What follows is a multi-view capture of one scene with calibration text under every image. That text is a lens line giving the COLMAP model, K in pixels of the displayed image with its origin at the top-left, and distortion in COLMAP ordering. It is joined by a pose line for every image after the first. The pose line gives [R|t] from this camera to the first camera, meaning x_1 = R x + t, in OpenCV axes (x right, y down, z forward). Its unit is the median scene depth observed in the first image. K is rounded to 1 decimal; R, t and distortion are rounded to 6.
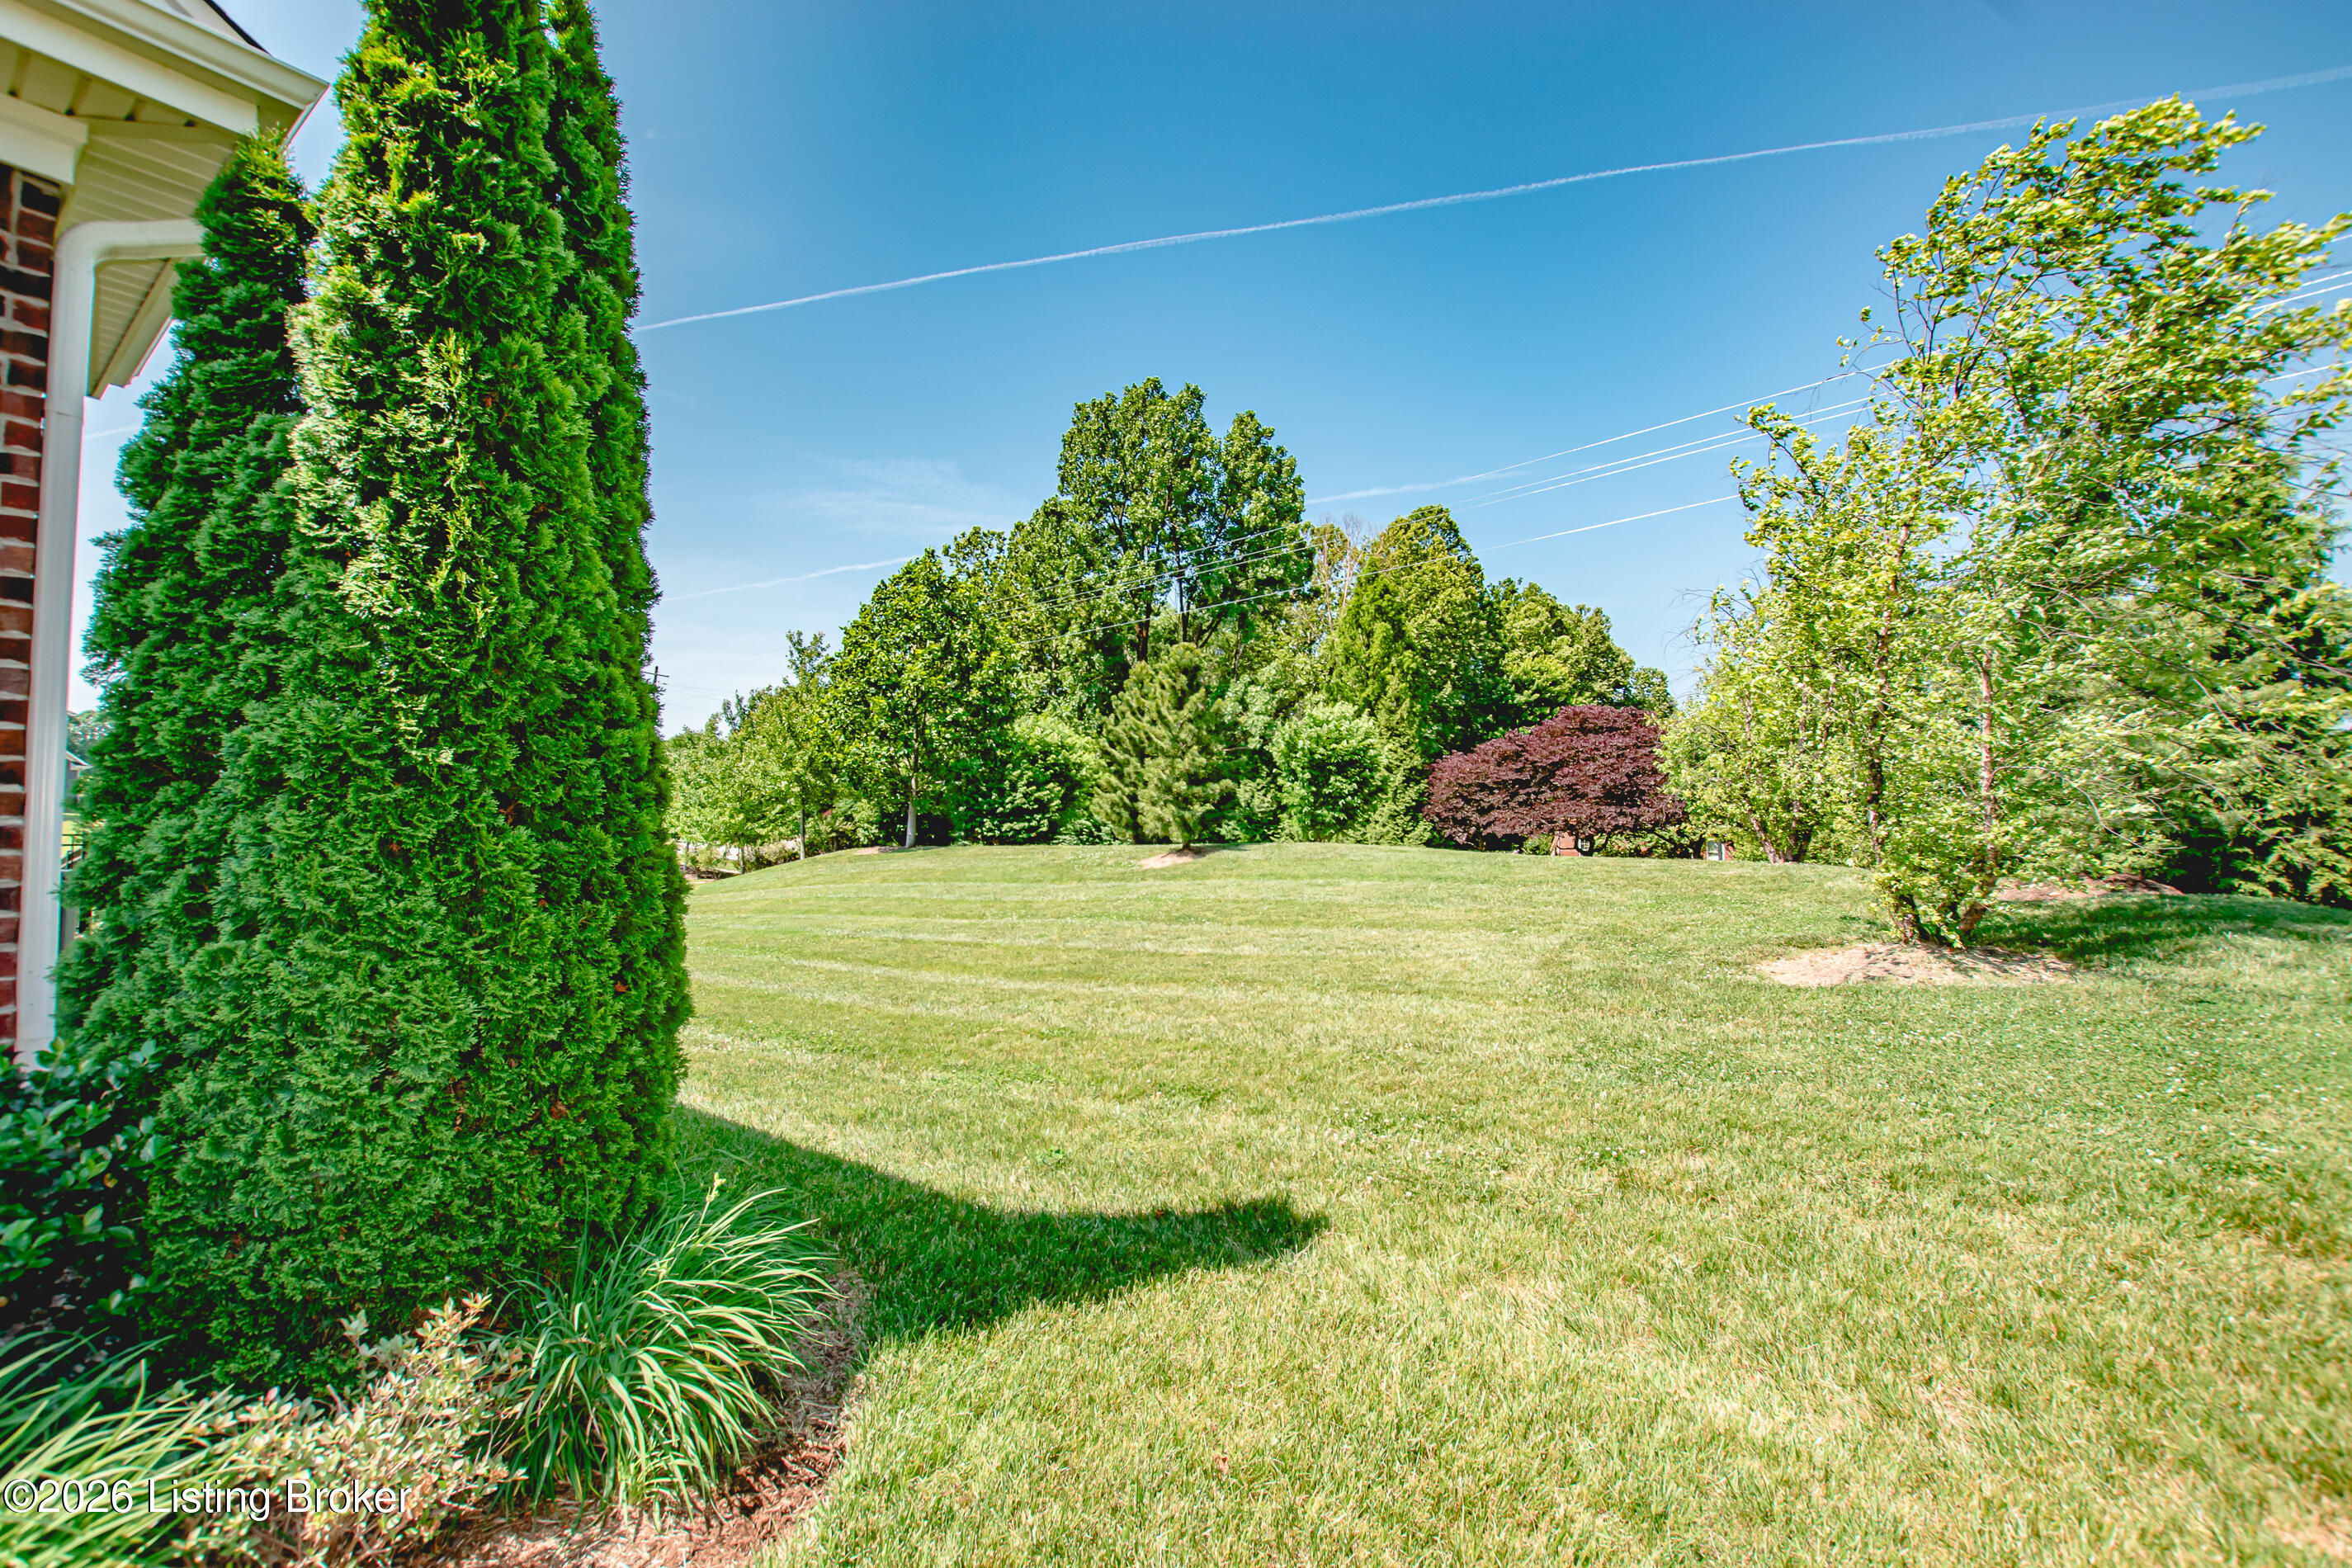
lens RADIAL K [[1071.8, 0, 1182.7], [0, 1071.8, 784.1], [0, 0, 1]] dist [-0.029087, 0.005574]
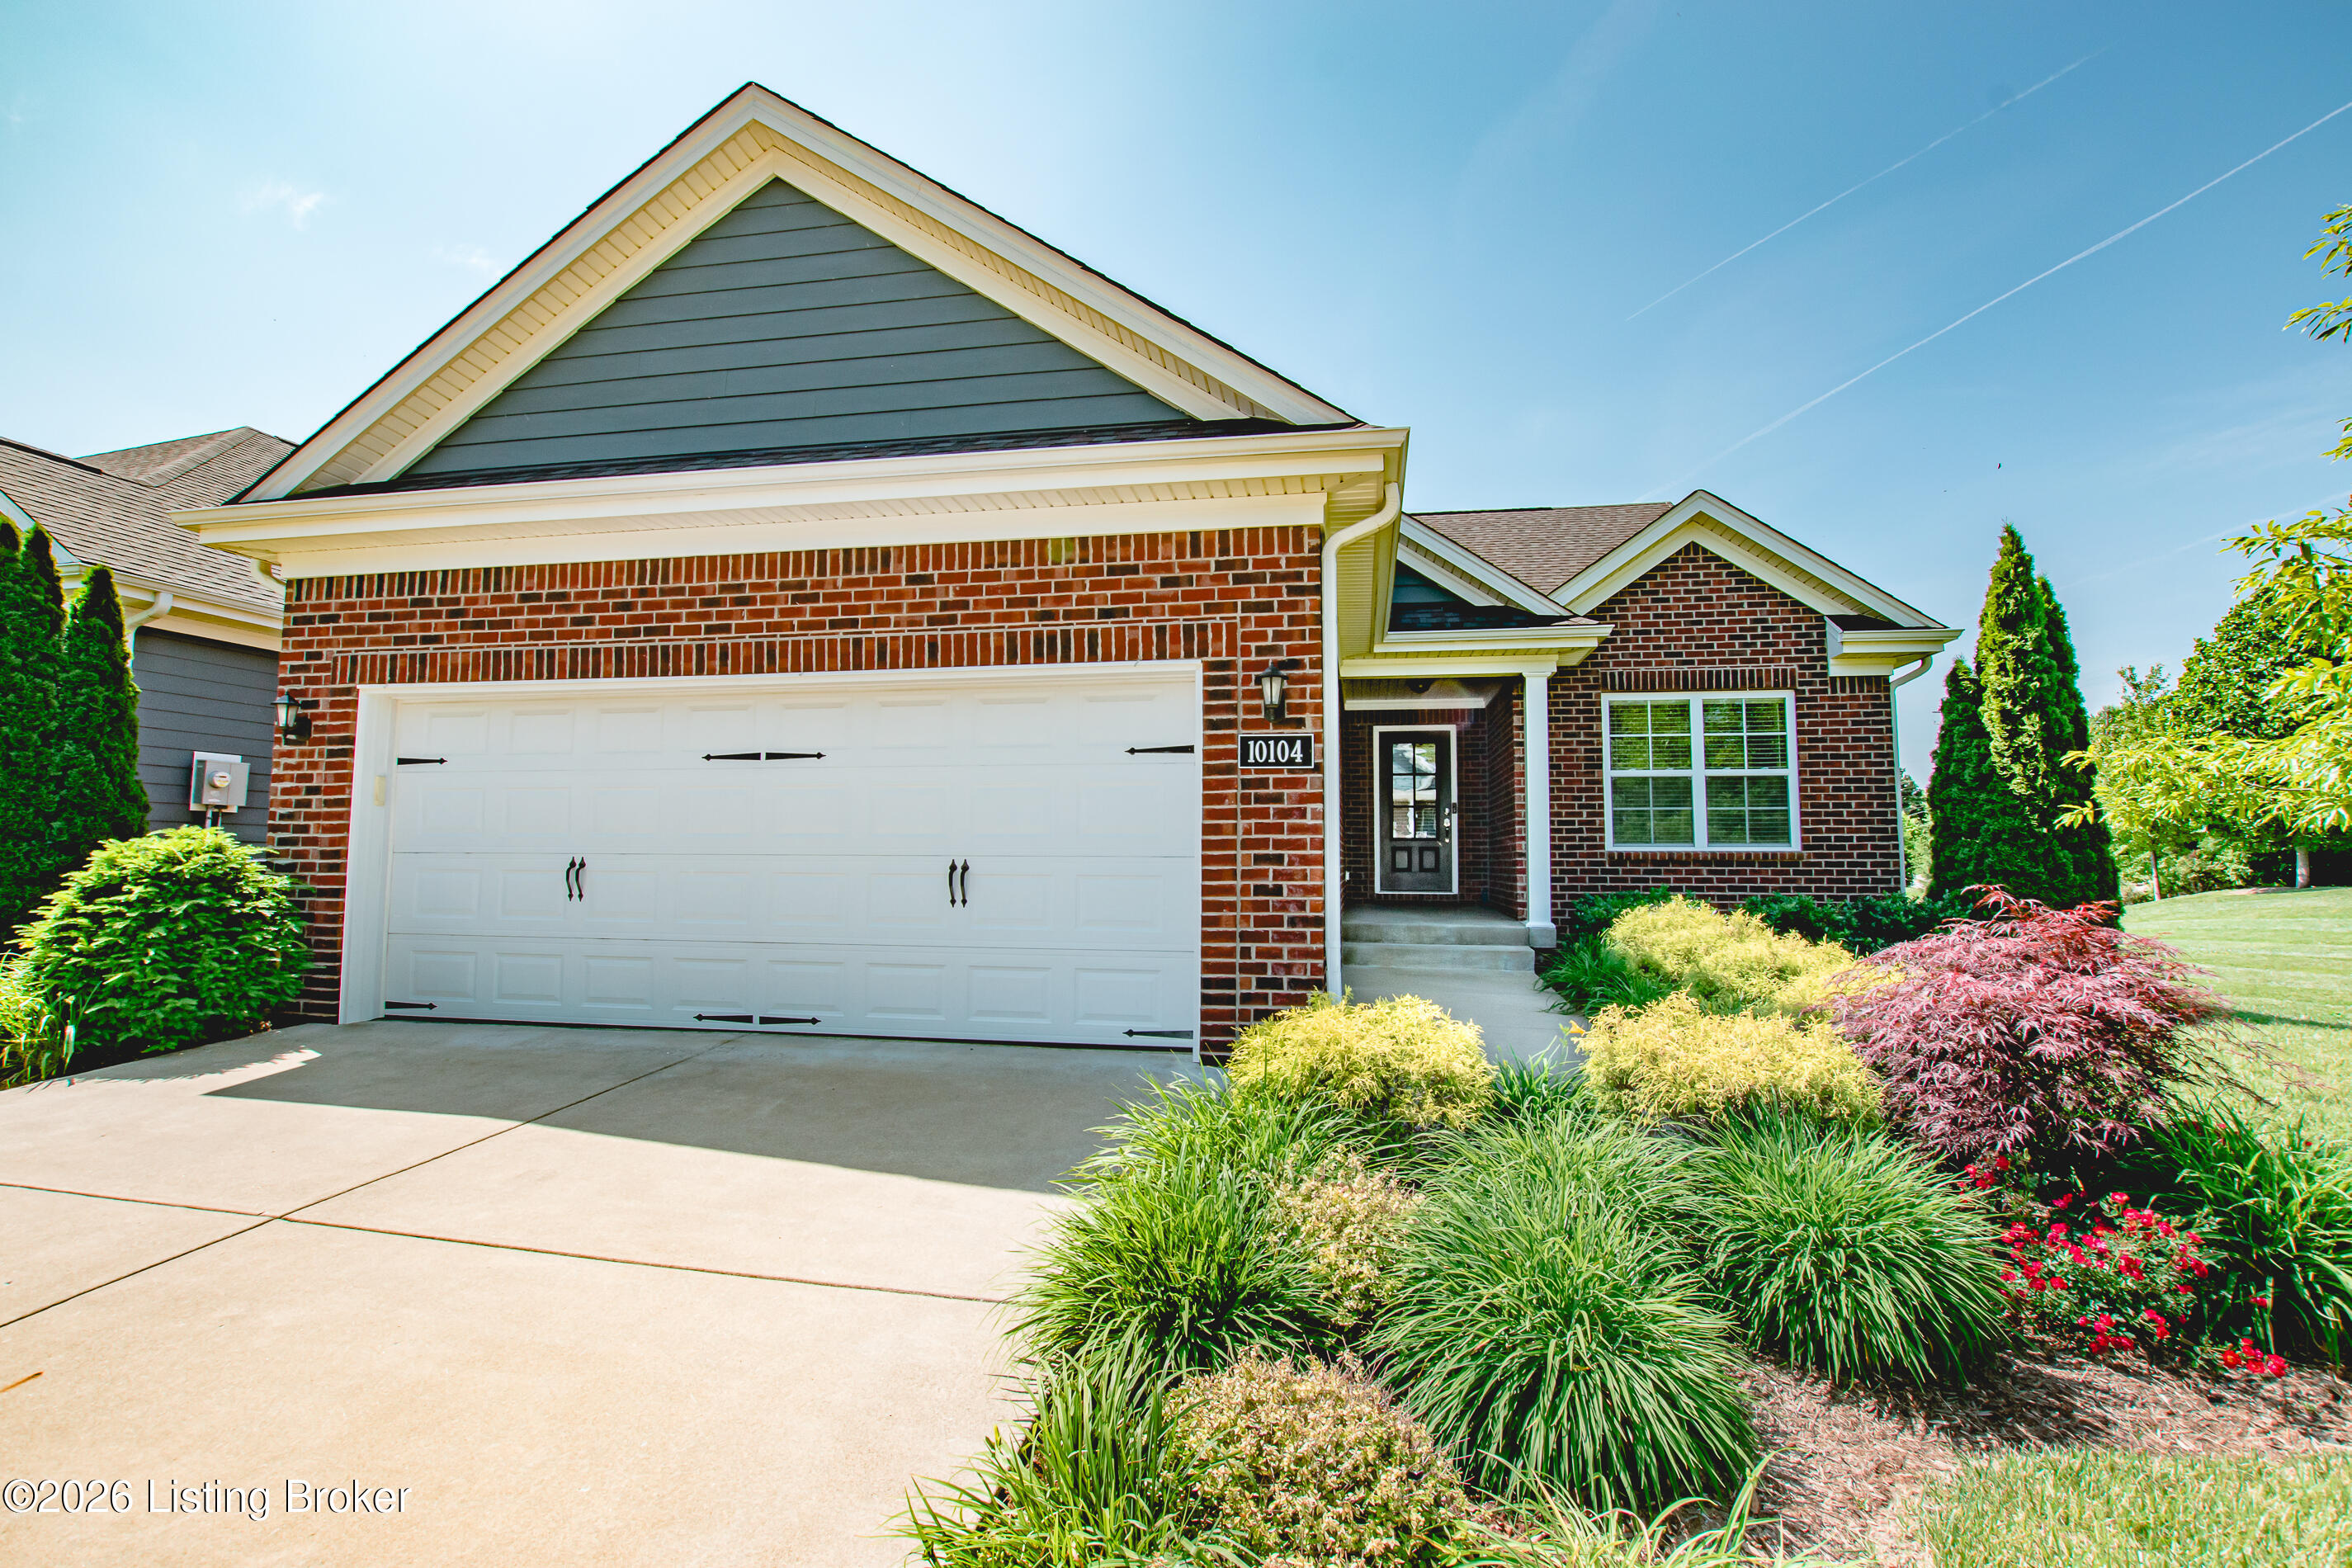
lens RADIAL K [[1071.8, 0, 1183.9], [0, 1071.8, 790.5], [0, 0, 1]] dist [-0.029087, 0.005574]
pose [[0.467621, -0.068671, -0.881258, 1.106387], [0.034117, 0.997637, -0.059636, -0.046069], [0.883270, -0.002179, 0.468859, -3.253426]]
